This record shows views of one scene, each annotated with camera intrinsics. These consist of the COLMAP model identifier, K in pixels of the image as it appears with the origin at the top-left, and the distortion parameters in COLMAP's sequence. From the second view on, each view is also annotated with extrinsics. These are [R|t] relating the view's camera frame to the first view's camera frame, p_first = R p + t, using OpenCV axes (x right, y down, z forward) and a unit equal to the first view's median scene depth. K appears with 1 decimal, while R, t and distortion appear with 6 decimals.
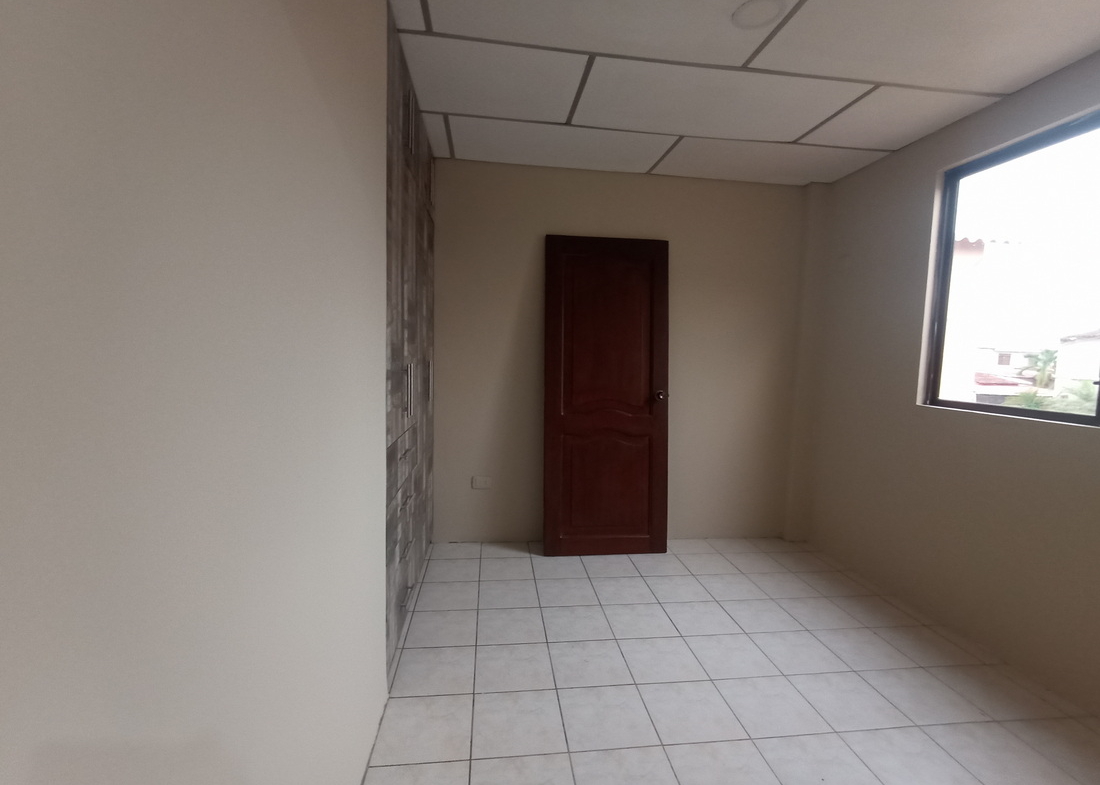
lens RADIAL K [[501.5, 0, 553.0], [0, 501.5, 395.0], [0, 0, 1]] dist [-0.002160, 0.000137]
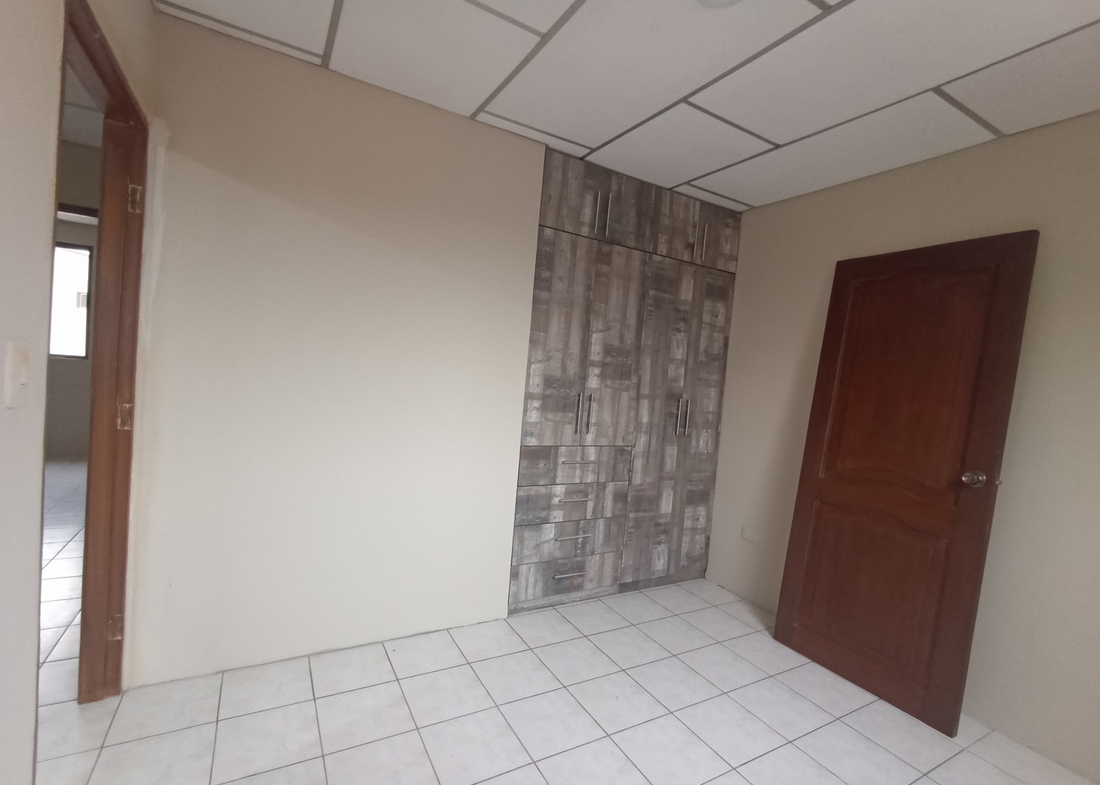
lens RADIAL K [[501.5, 0, 553.0], [0, 501.5, 395.0], [0, 0, 1]] dist [-0.002160, 0.000137]
pose [[0.386436, 0.043336, -0.921298, 0.594174], [-0.143653, 0.989533, -0.013709, -0.019001], [0.911060, 0.137645, 0.388617, 0.275424]]
